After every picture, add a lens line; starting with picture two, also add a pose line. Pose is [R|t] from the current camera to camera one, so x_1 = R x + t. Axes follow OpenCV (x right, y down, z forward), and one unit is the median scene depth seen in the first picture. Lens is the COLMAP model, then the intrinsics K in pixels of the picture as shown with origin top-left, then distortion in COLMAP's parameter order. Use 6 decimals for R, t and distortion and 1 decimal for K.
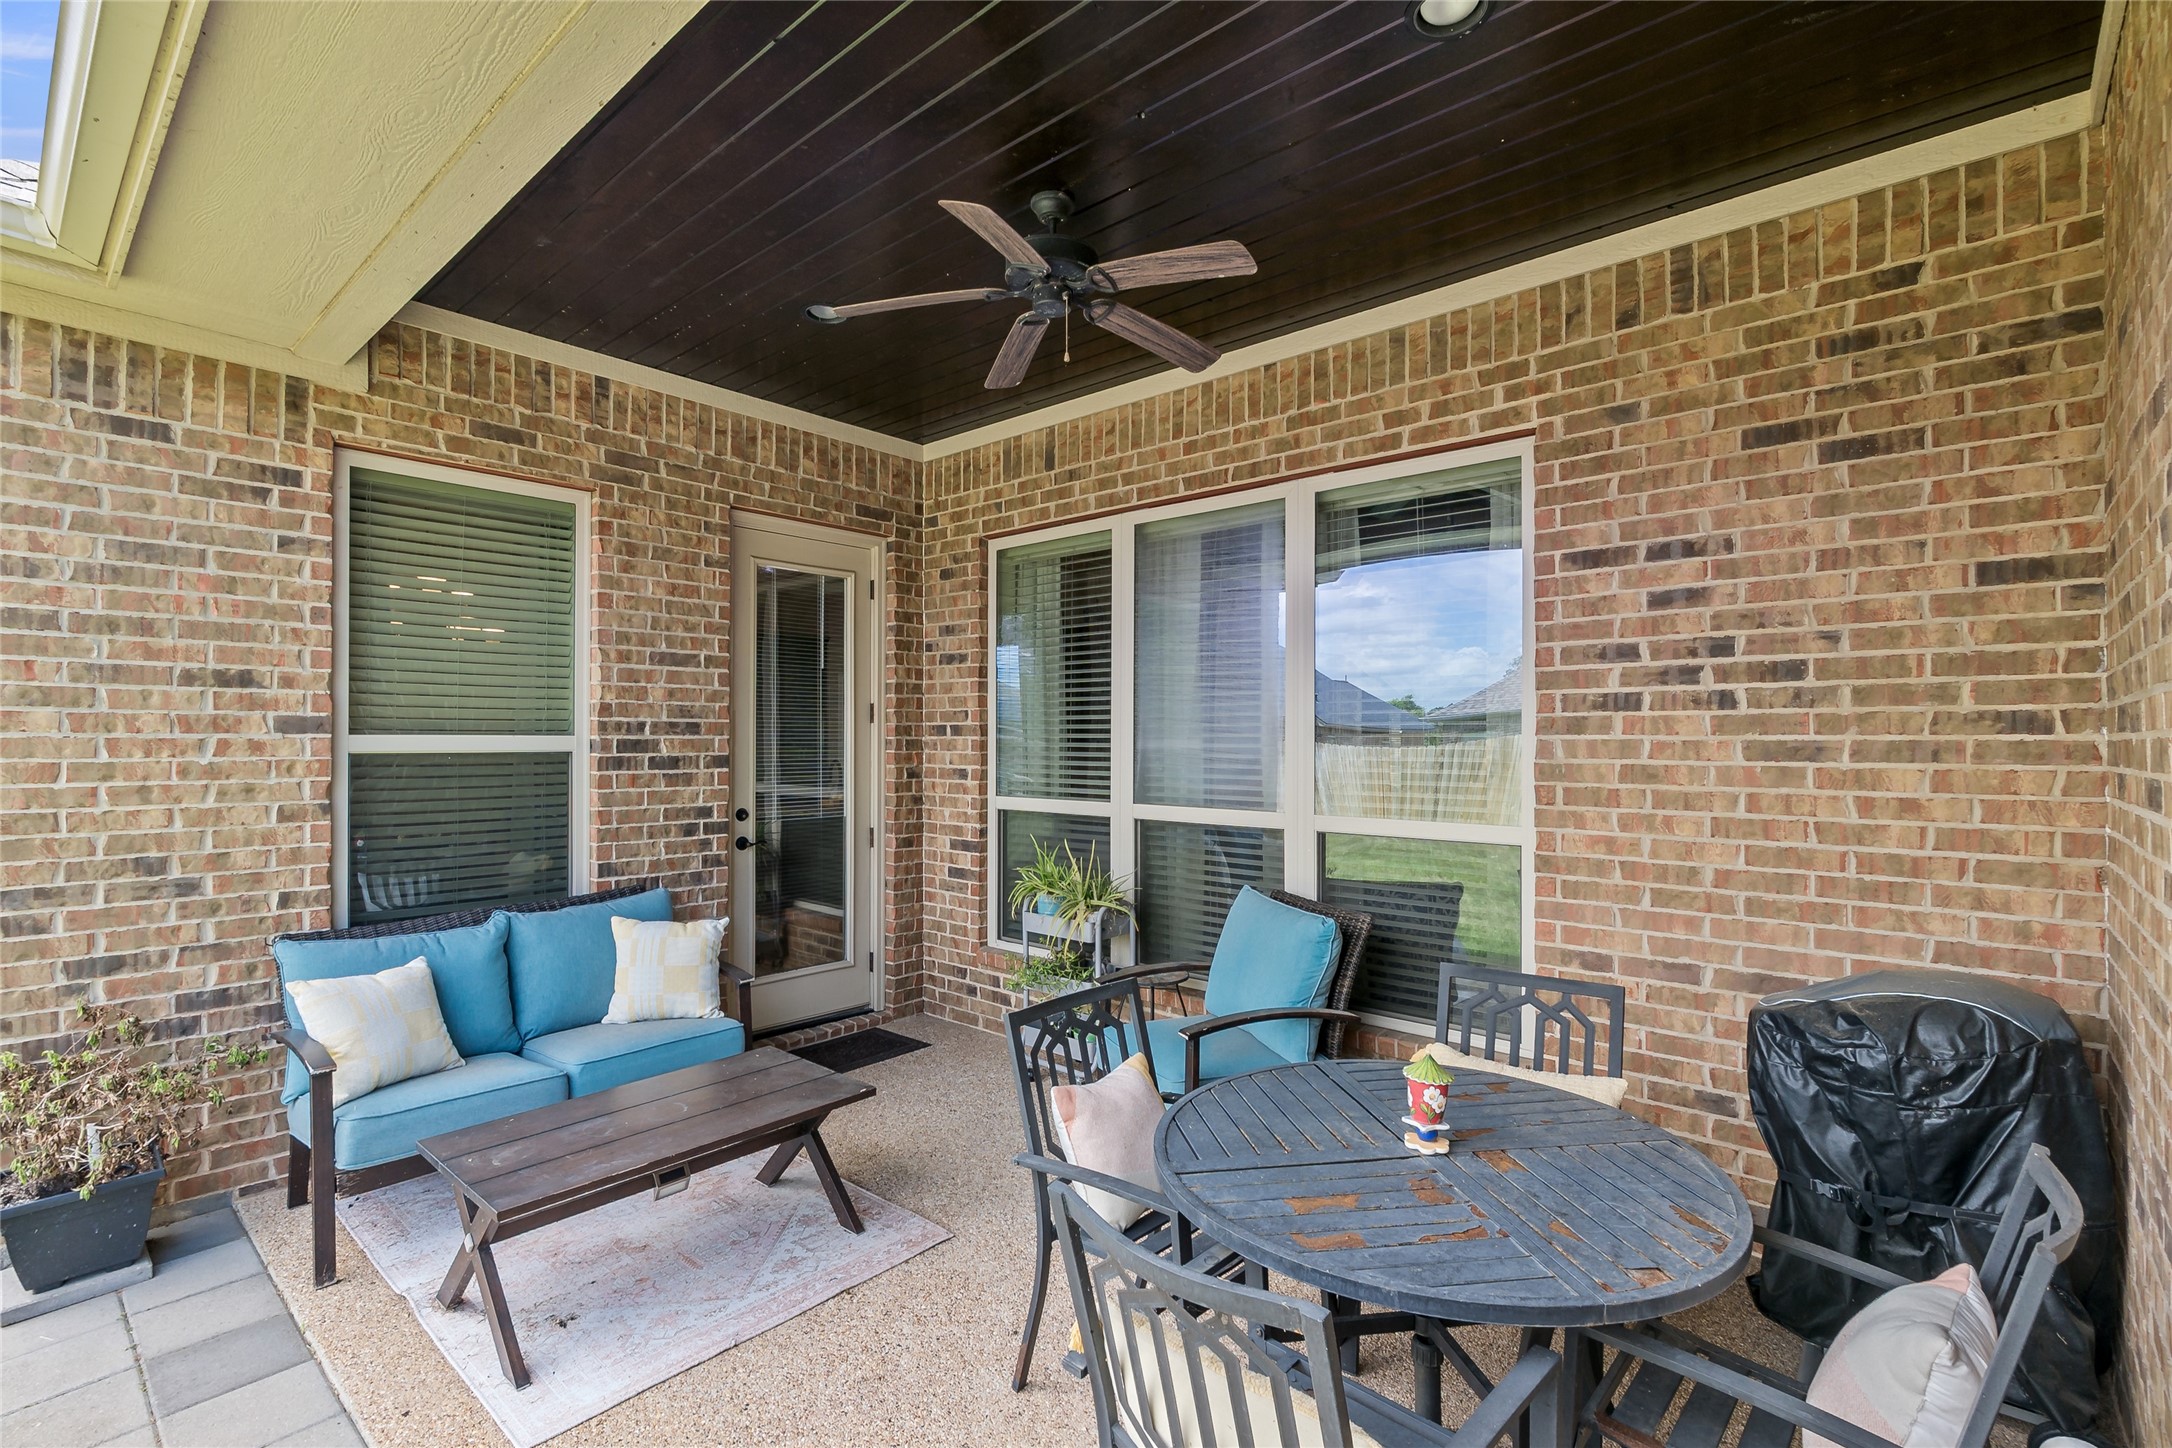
lens RADIAL K [[1002.3, 0, 1084.1], [0, 1002.3, 724.1], [0, 0, 1]] dist [-0.003748, -0.000514]
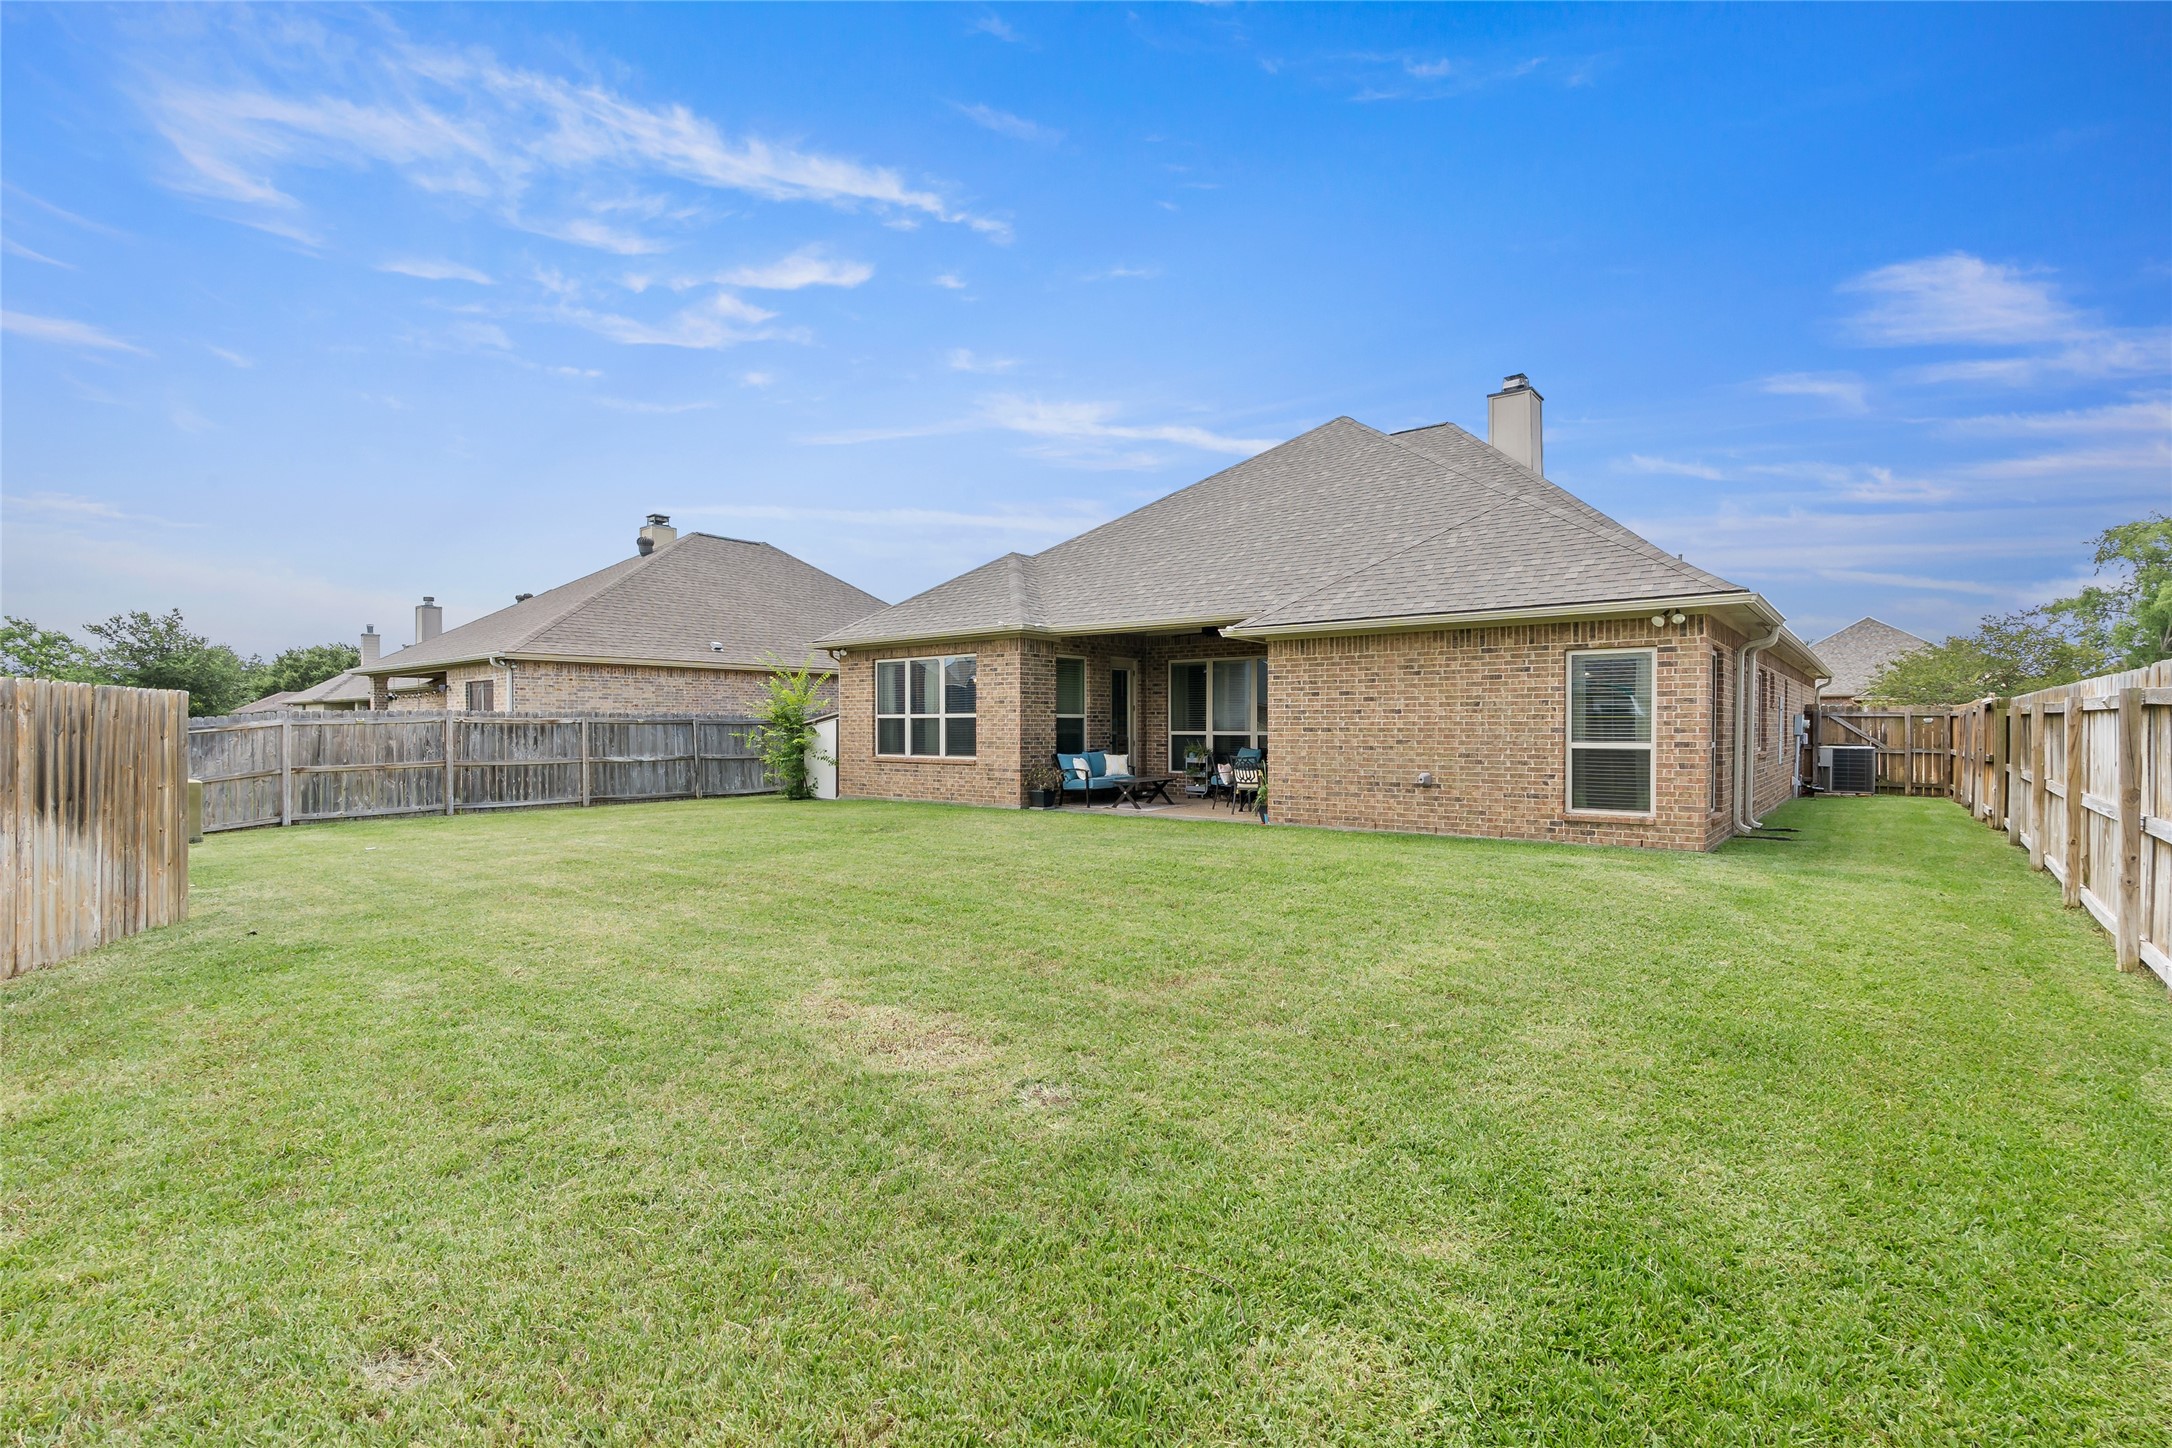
lens RADIAL K [[1002.3, 0, 1085.7], [0, 1002.3, 728.2], [0, 0, 1]] dist [-0.003748, -0.000514]
pose [[0.998989, -0.005865, 0.044572, -0.666824], [0.005283, 0.999899, 0.013158, 0.015816], [-0.044645, -0.012909, 0.998920, -3.104773]]
